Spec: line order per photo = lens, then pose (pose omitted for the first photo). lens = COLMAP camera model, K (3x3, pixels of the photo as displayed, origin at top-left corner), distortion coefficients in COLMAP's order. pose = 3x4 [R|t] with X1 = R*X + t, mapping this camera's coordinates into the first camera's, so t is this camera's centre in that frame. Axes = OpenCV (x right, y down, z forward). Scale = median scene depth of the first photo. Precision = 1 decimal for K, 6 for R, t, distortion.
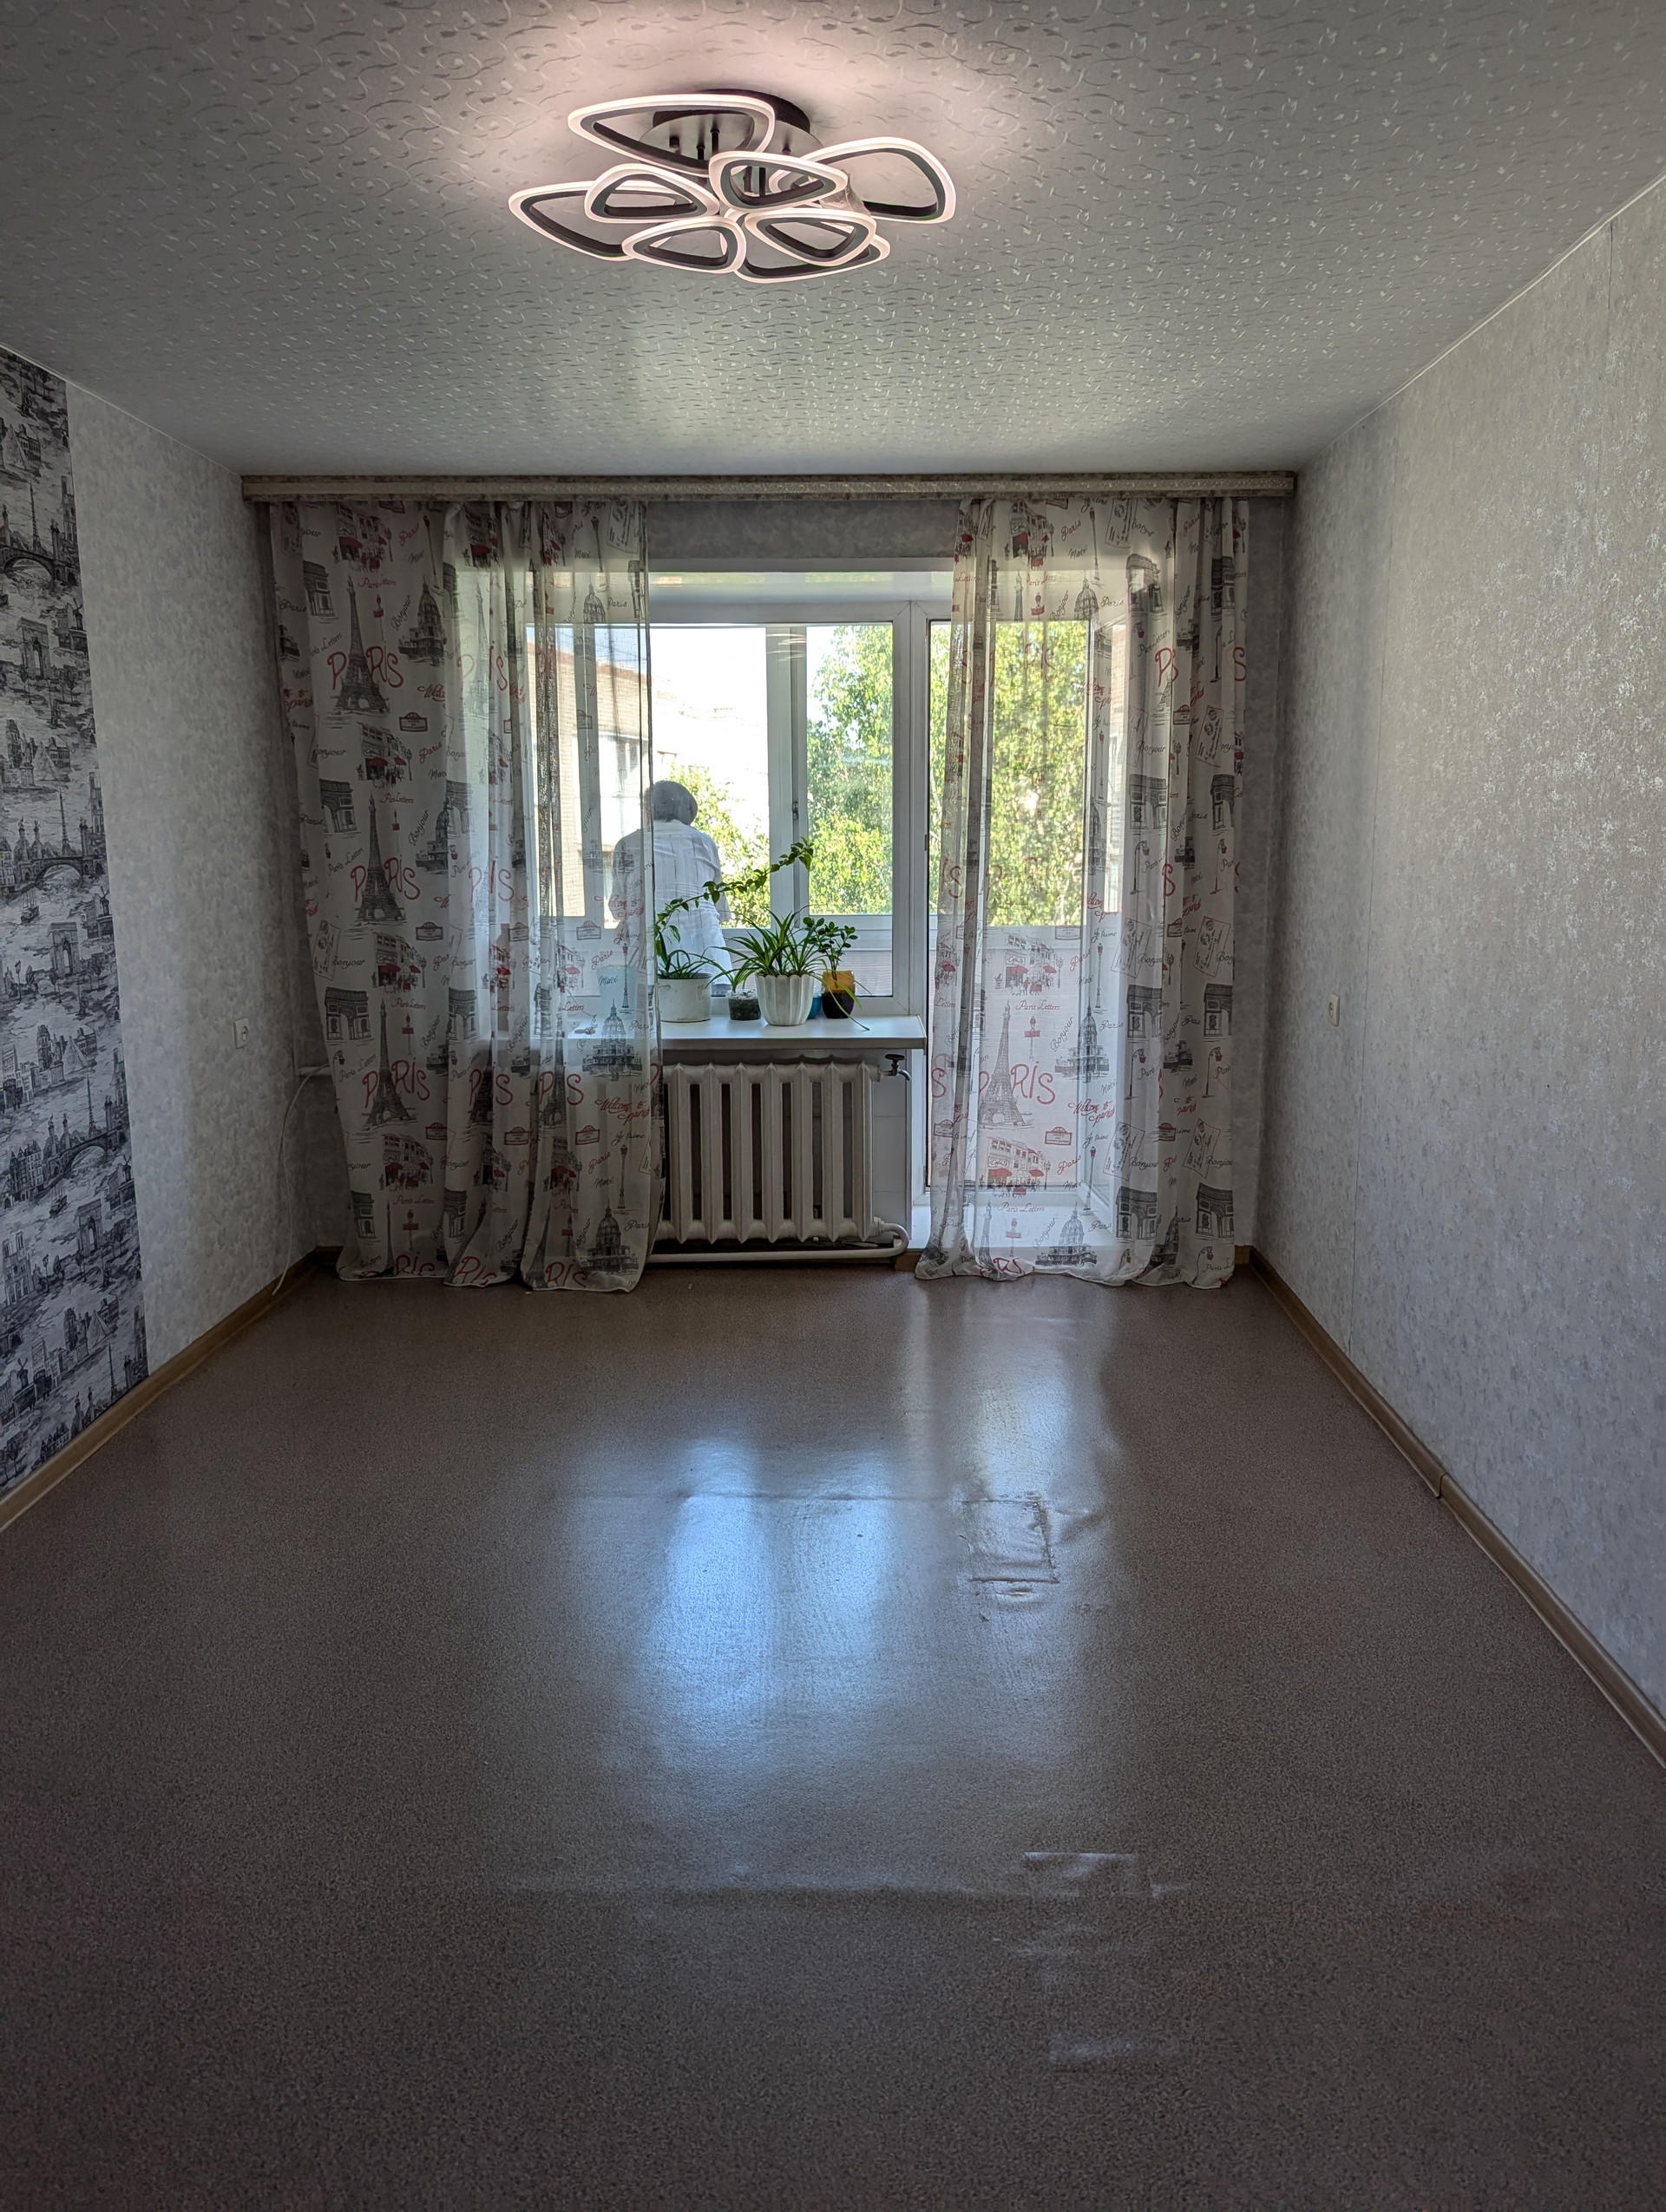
lens RADIAL K [[1631.2, 0, 836.0], [0, 1631.2, 1126.2], [0, 0, 1]] dist [0.084577, -0.072953]
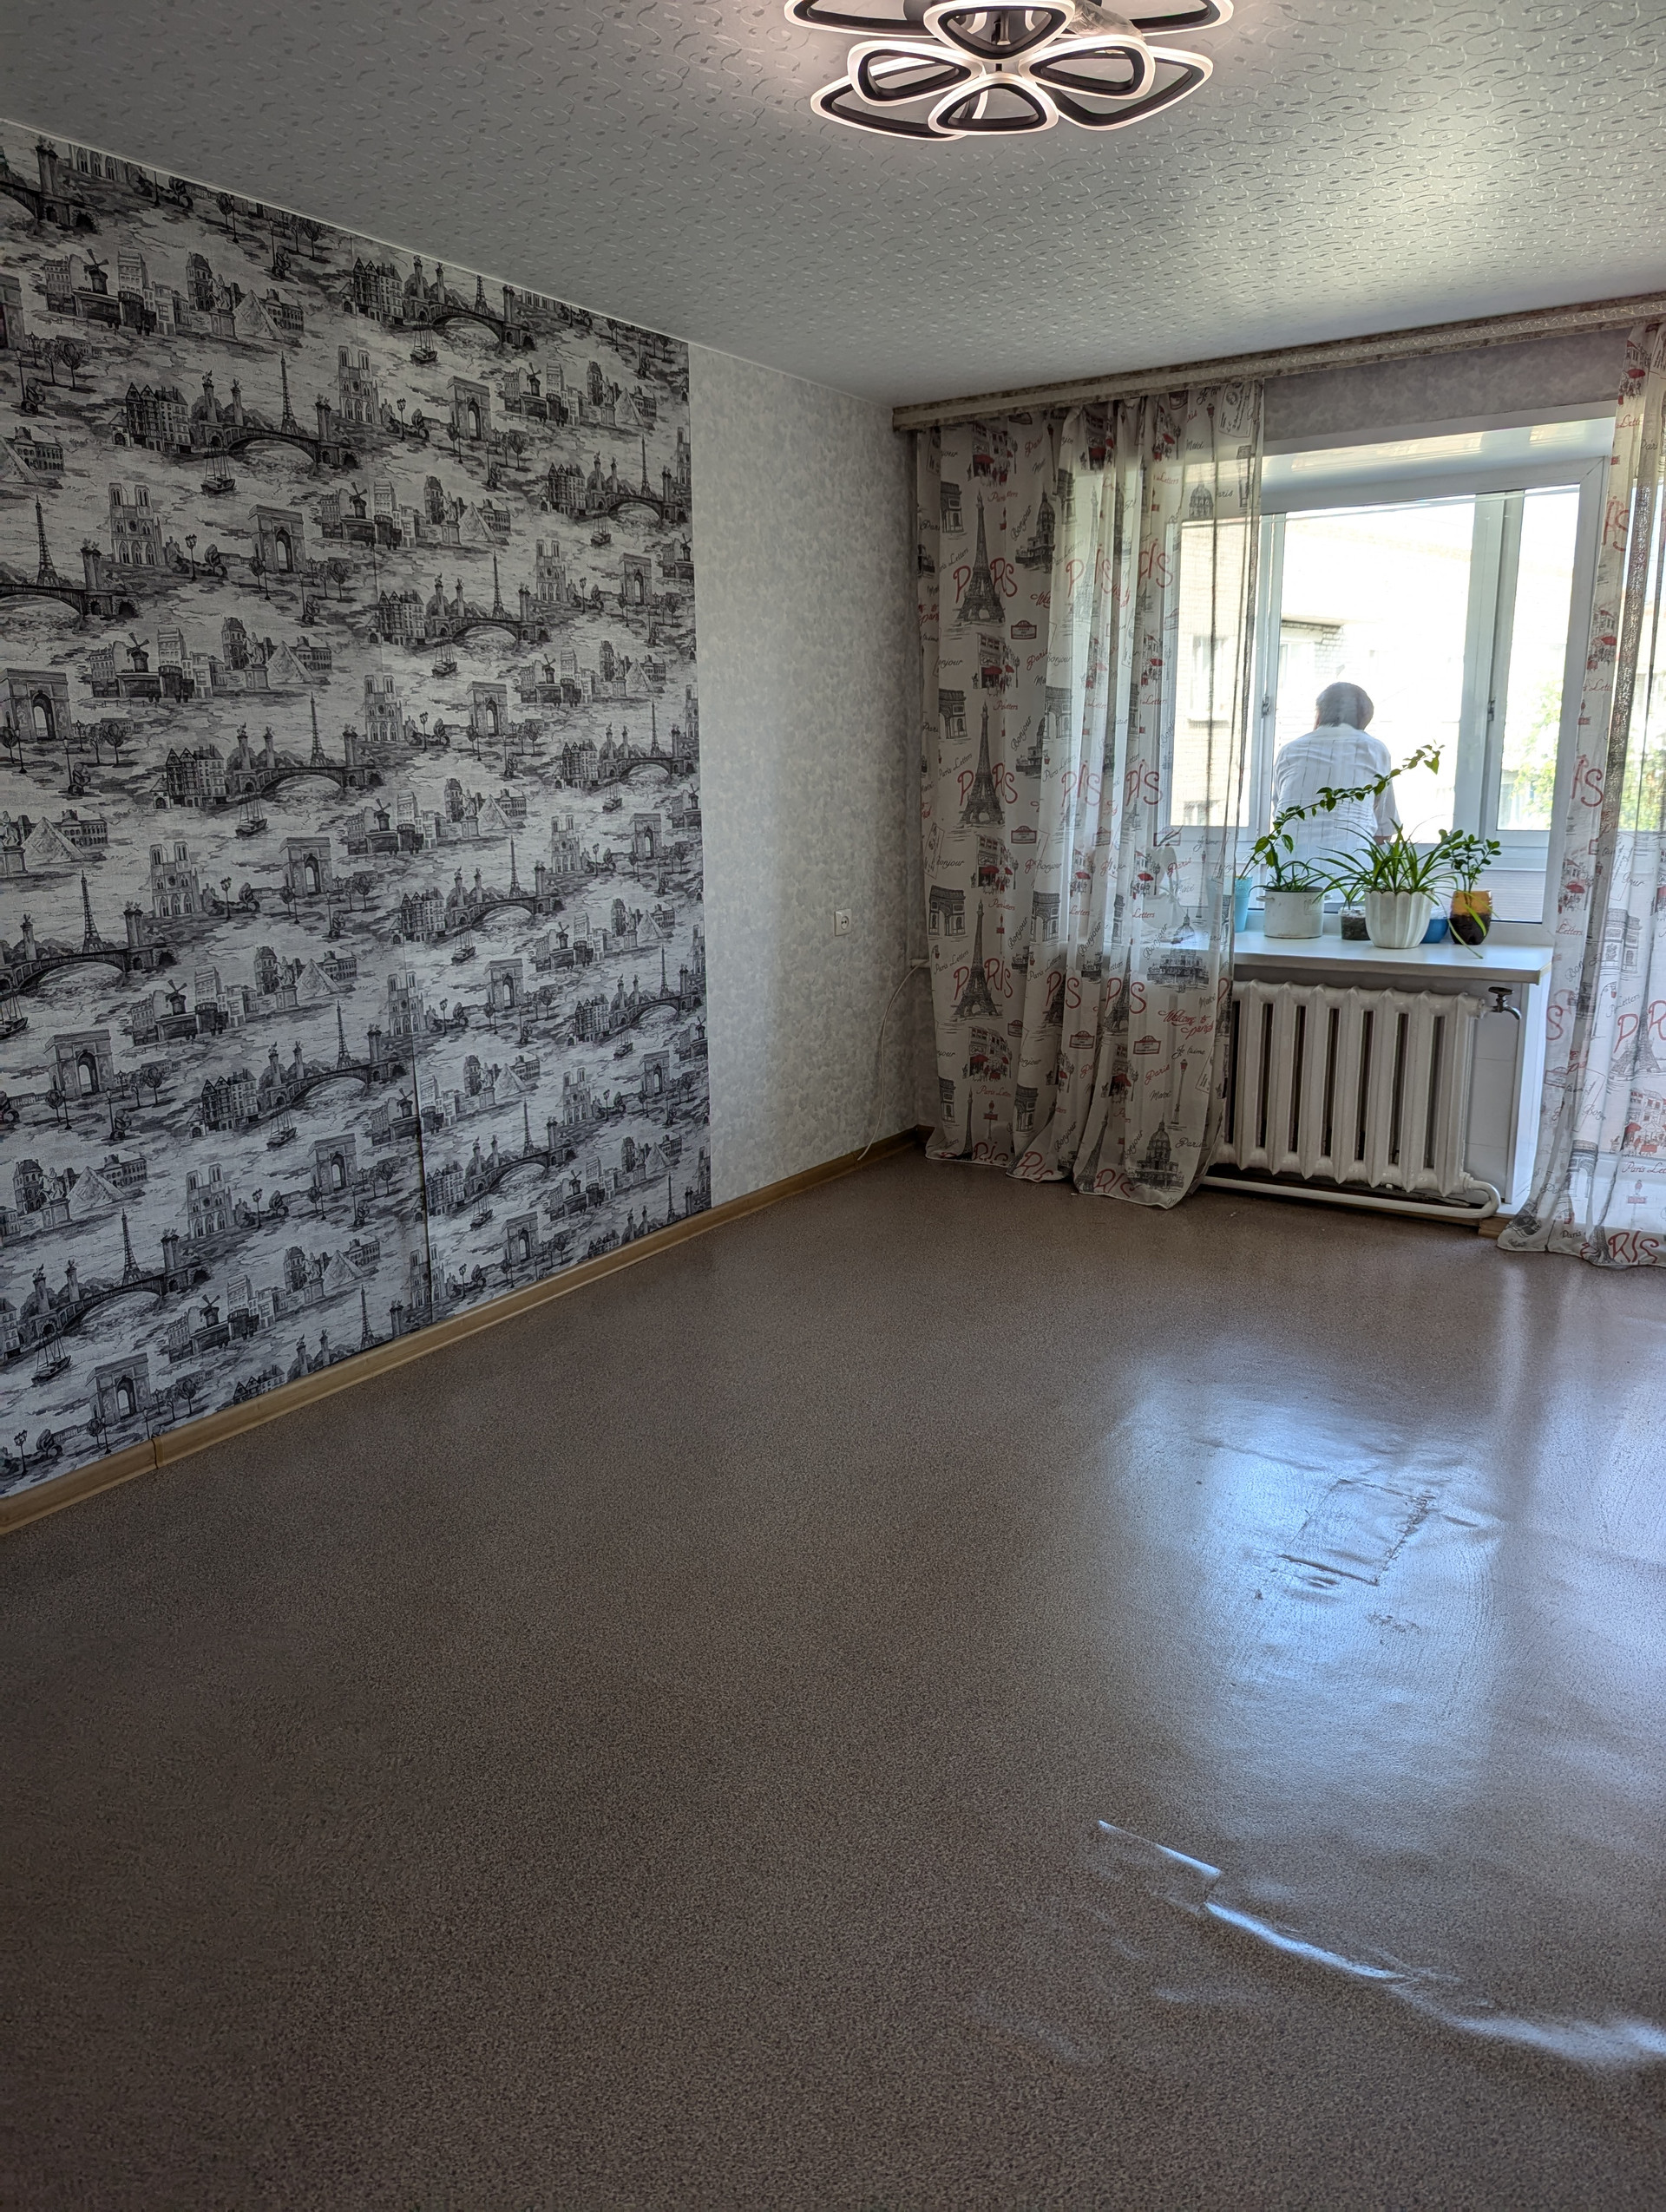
lens RADIAL K [[1619.8, 0, 833.8], [0, 1619.8, 1111.8], [0, 0, 1]] dist [0.072023, -0.077234]
pose [[0.829046, 0.119212, -0.546325, 0.243134], [-0.099487, 0.992869, 0.065679, -0.000331], [0.550258, -0.000099, 0.834994, 0.080873]]
